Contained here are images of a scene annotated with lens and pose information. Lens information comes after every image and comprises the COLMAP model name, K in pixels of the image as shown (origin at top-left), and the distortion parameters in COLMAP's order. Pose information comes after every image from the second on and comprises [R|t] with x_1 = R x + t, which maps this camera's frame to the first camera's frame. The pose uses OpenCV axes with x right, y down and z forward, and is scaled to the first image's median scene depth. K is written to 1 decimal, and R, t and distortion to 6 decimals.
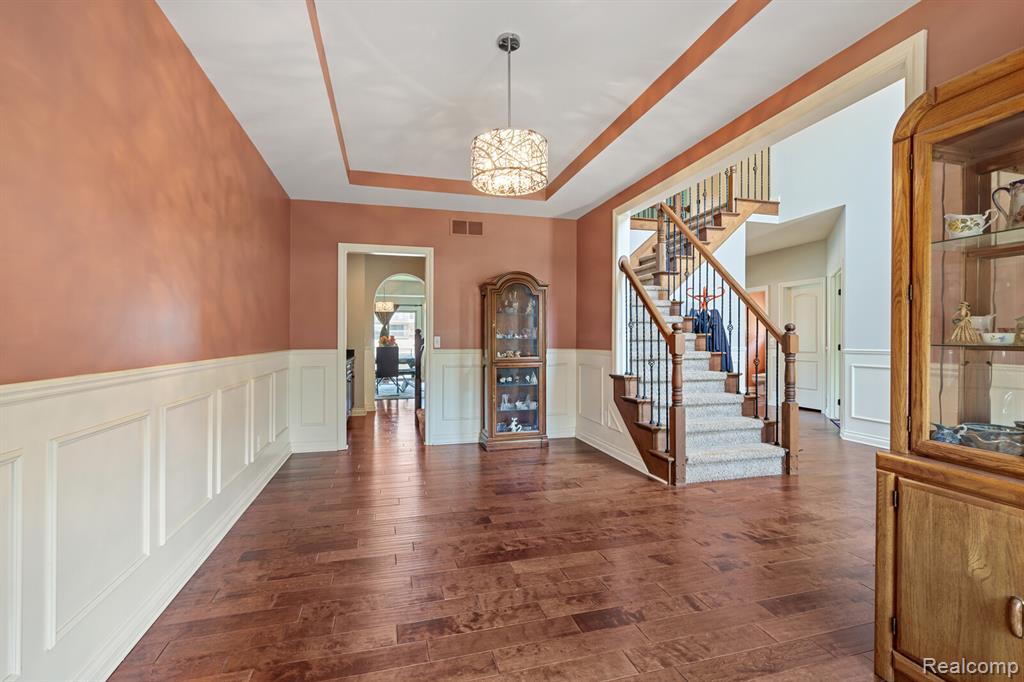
lens RADIAL K [[462.6, 0, 508.8], [0, 462.6, 332.5], [0, 0, 1]] dist [0.001346, -0.000187]
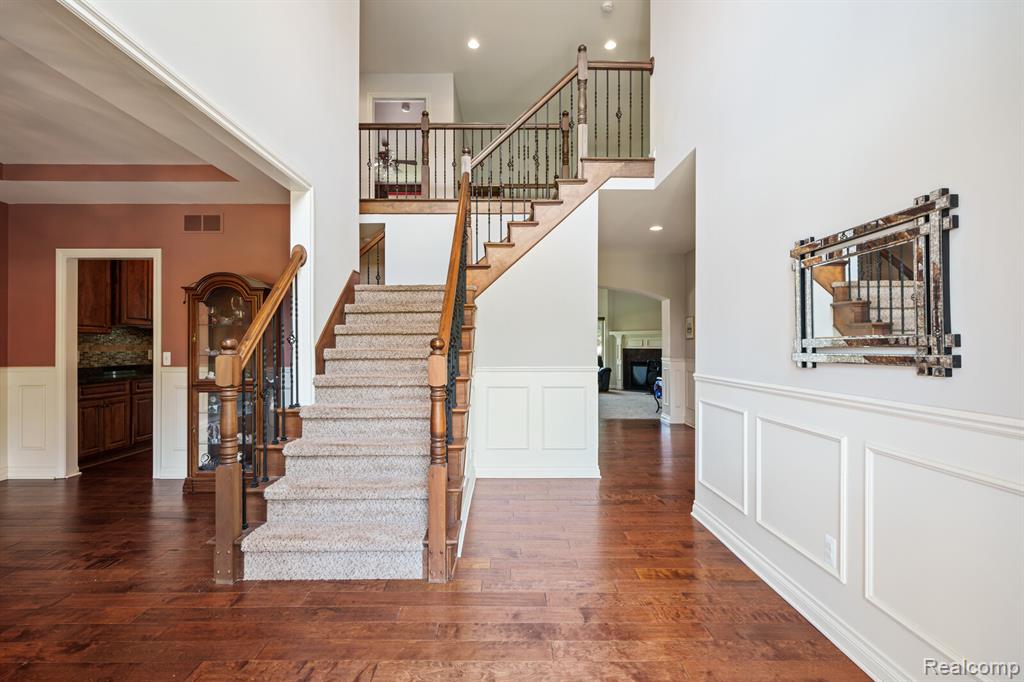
lens RADIAL K [[460.2, 0, 512.0], [0, 460.2, 347.7], [0, 0, 1]] dist [-0.010463, -0.000221]
pose [[0.968327, 0.002061, -0.249677, 0.639543], [0.003320, 0.999771, 0.021129, -0.014472], [0.249663, -0.021289, 0.968099, 0.316003]]
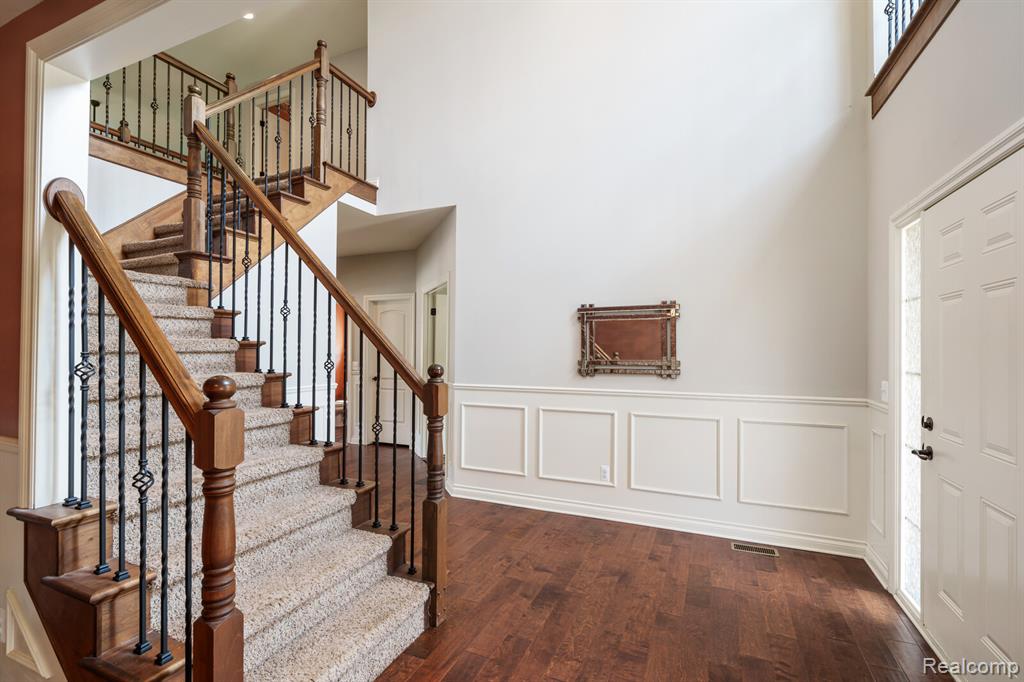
lens RADIAL K [[462.5, 0, 507.6], [0, 462.5, 347.6], [0, 0, 1]] dist [0.002051, 0.000288]
pose [[0.629679, 0.003578, 0.776847, 0.154470], [-0.015305, 0.999852, 0.007800, -0.034391], [-0.776704, -0.016801, 0.629641, 0.414217]]
